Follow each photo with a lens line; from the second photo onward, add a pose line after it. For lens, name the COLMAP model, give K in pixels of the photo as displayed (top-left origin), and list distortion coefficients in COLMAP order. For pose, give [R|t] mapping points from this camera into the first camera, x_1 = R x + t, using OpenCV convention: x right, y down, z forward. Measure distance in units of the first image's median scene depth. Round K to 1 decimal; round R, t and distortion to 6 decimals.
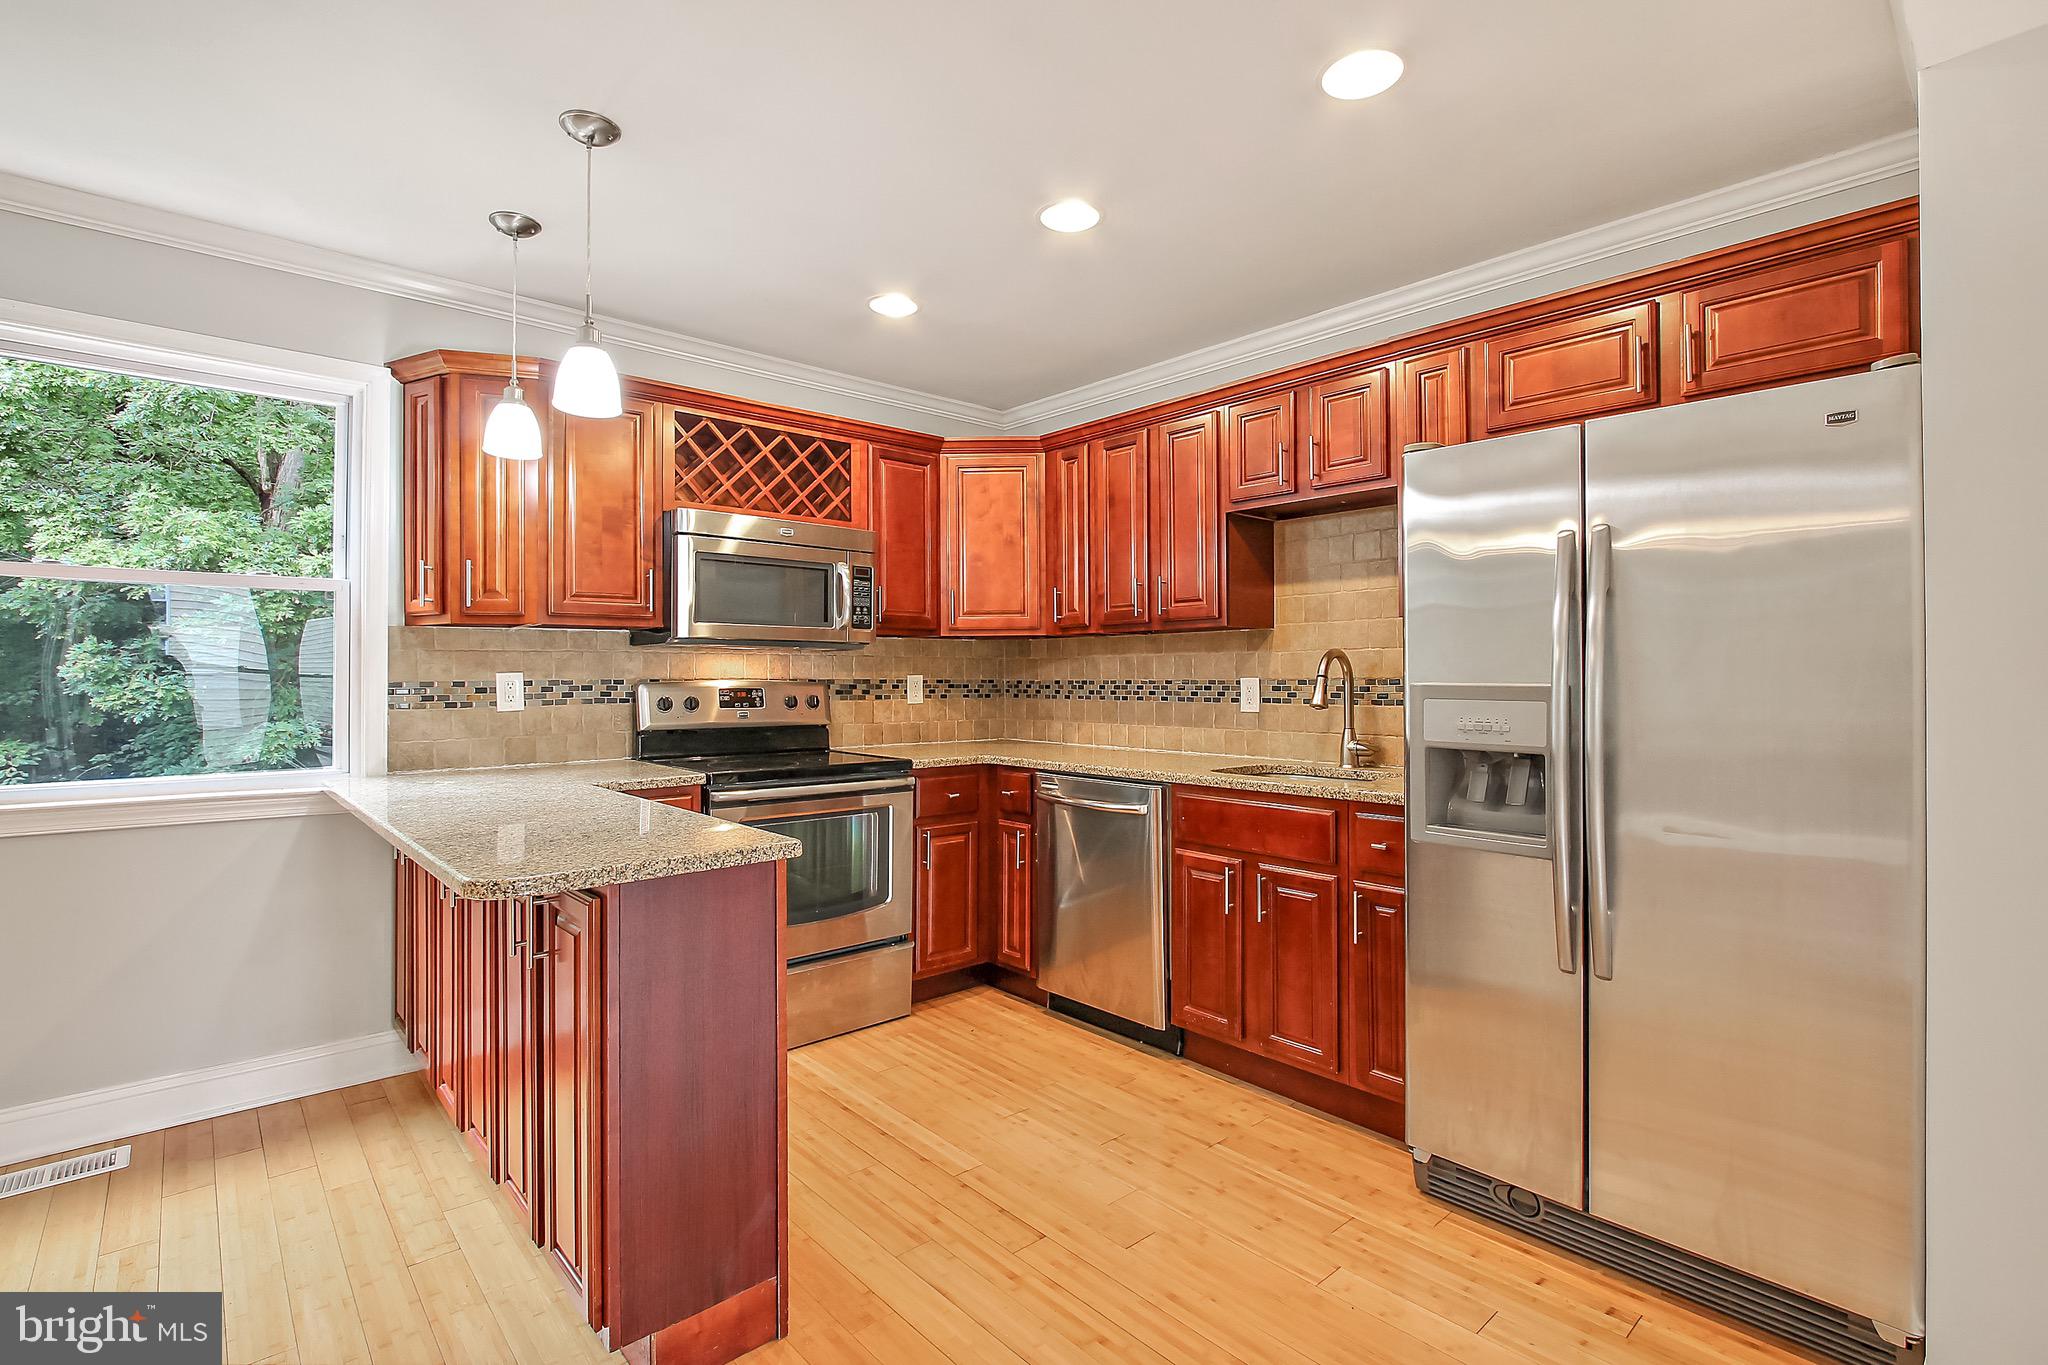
lens RADIAL K [[961.5, 0, 1036.9], [0, 961.5, 666.7], [0, 0, 1]] dist [-0.013705, -0.000172]
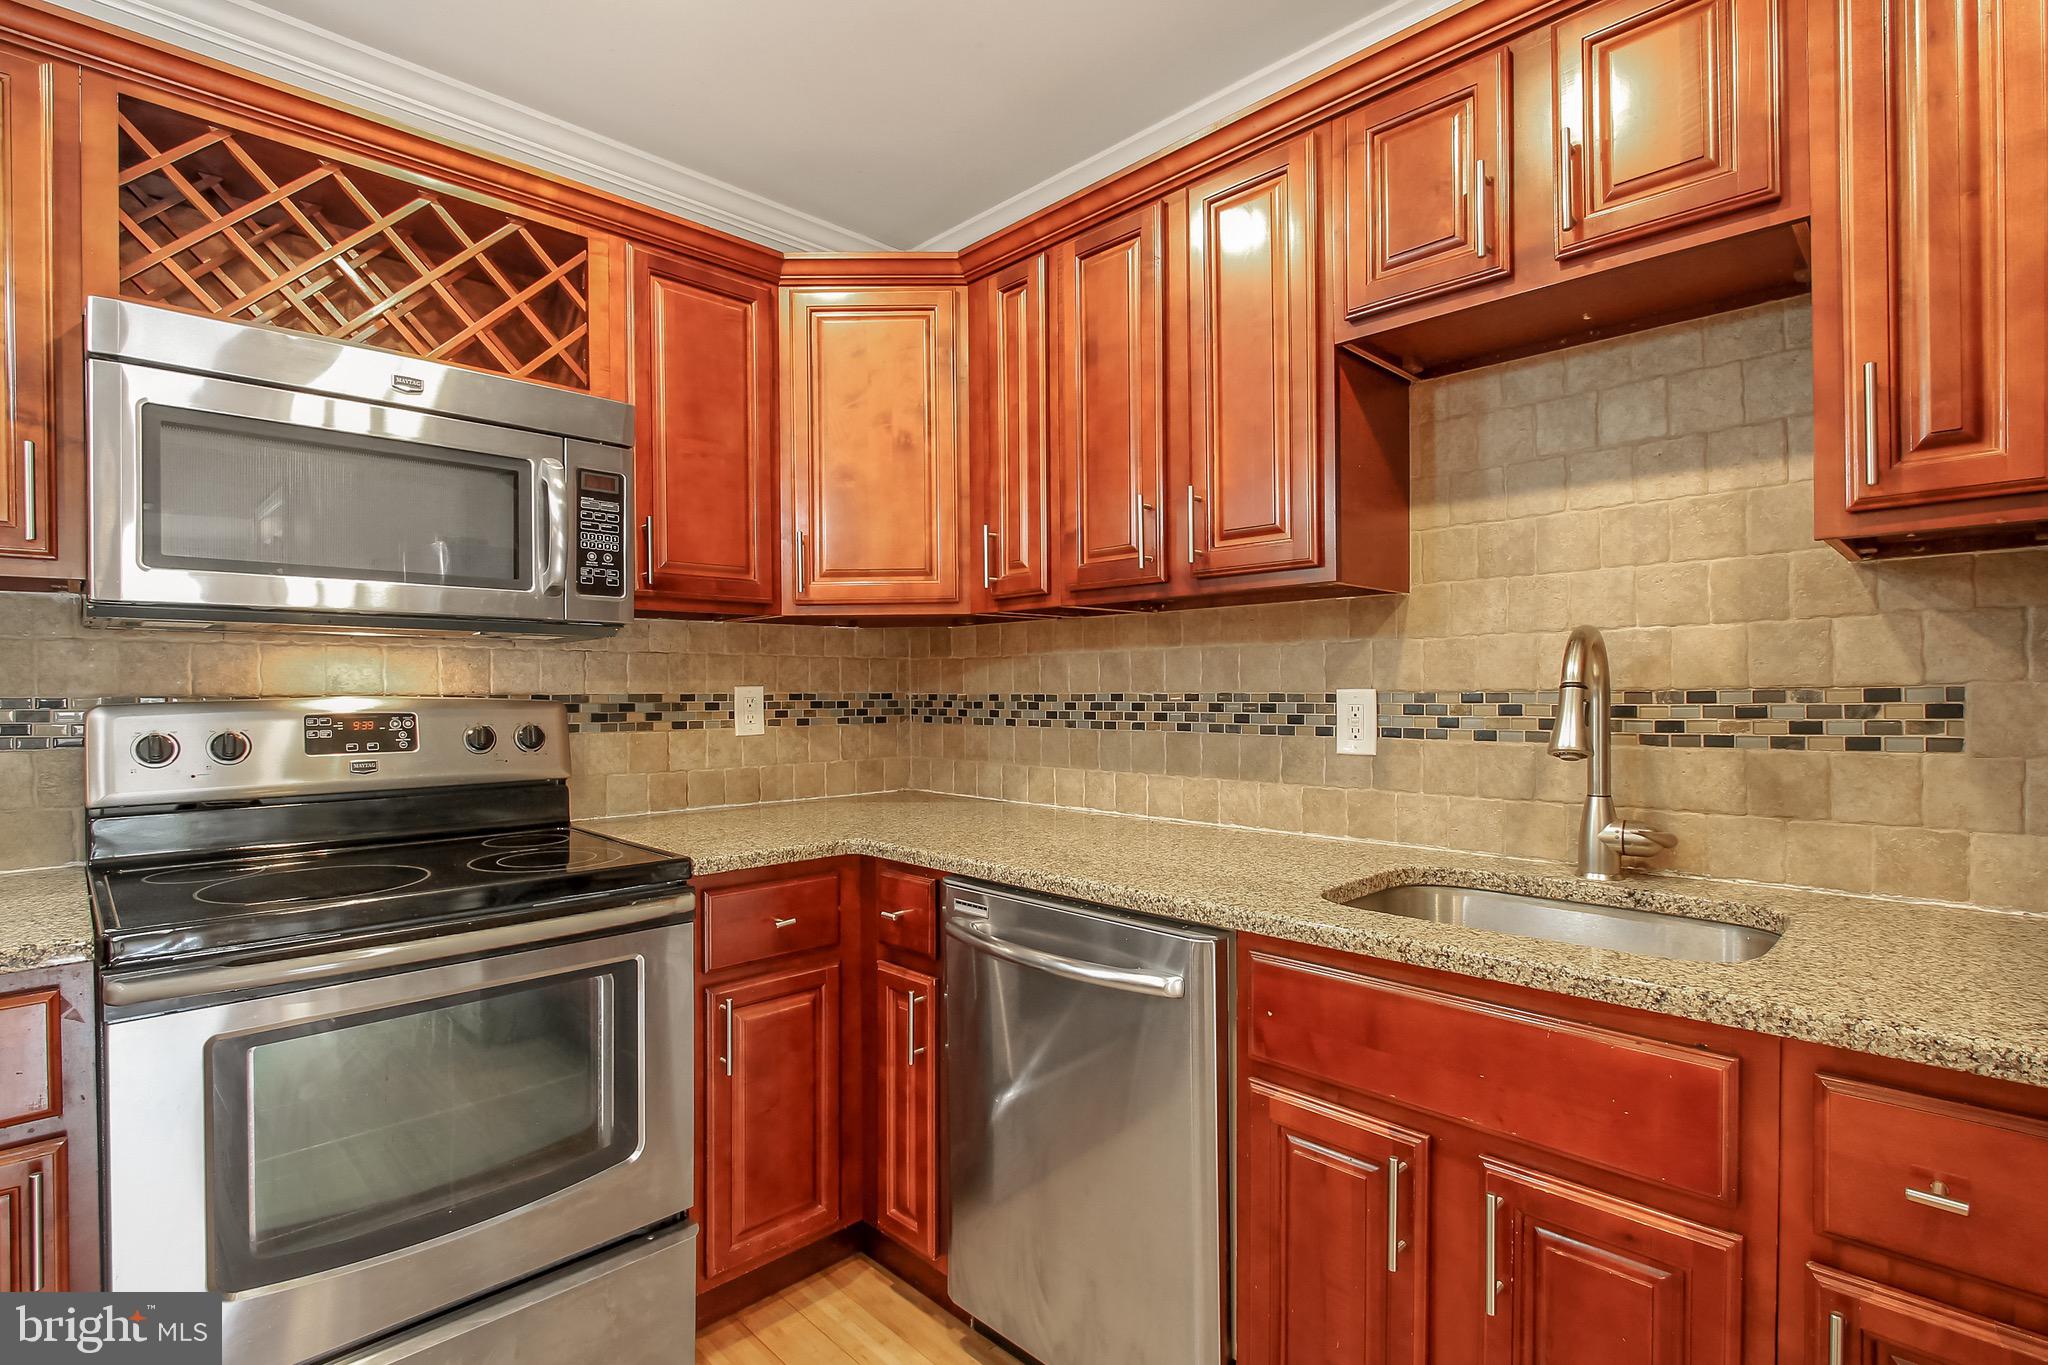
lens RADIAL K [[961.5, 0, 1045.7], [0, 961.5, 693.3], [0, 0, 1]] dist [-0.013705, -0.000172]
pose [[0.998369, -0.003480, 0.056983, 0.022742], [0.002555, 0.999864, 0.016303, 0.004739], [-0.057032, -0.016131, 0.998242, 0.480881]]
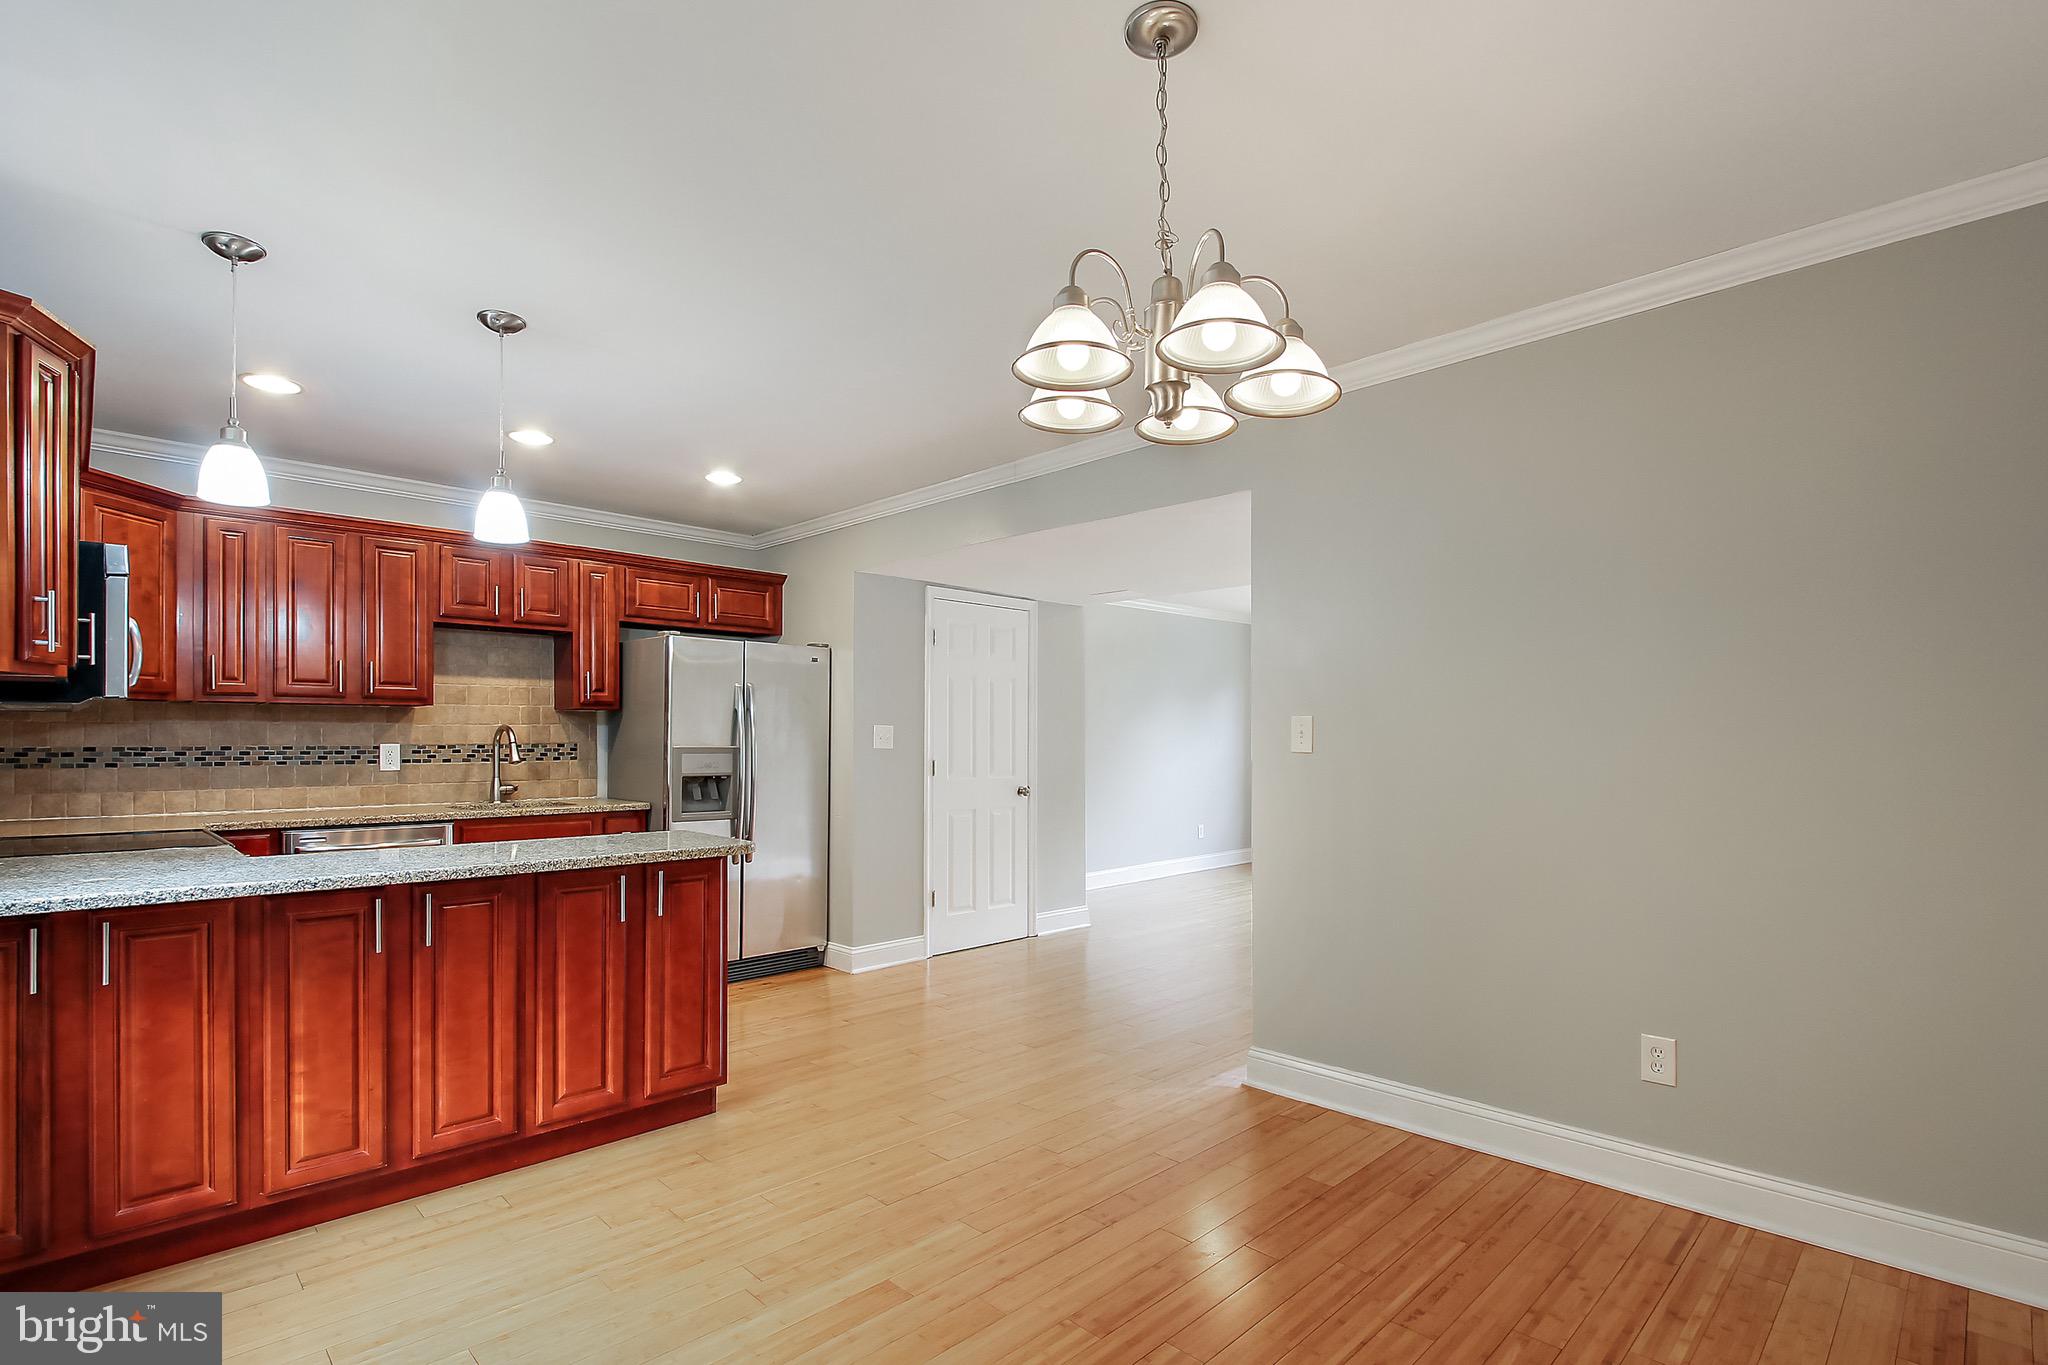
lens RADIAL K [[961.5, 0, 1024.4], [0, 961.5, 738.4], [0, 0, 1]] dist [-0.013705, -0.000172]
pose [[-0.038230, 0.003661, 0.999262, -1.071855], [-0.011508, 0.999925, -0.004104, -0.000187], [-0.999203, -0.011657, -0.038185, 0.199986]]
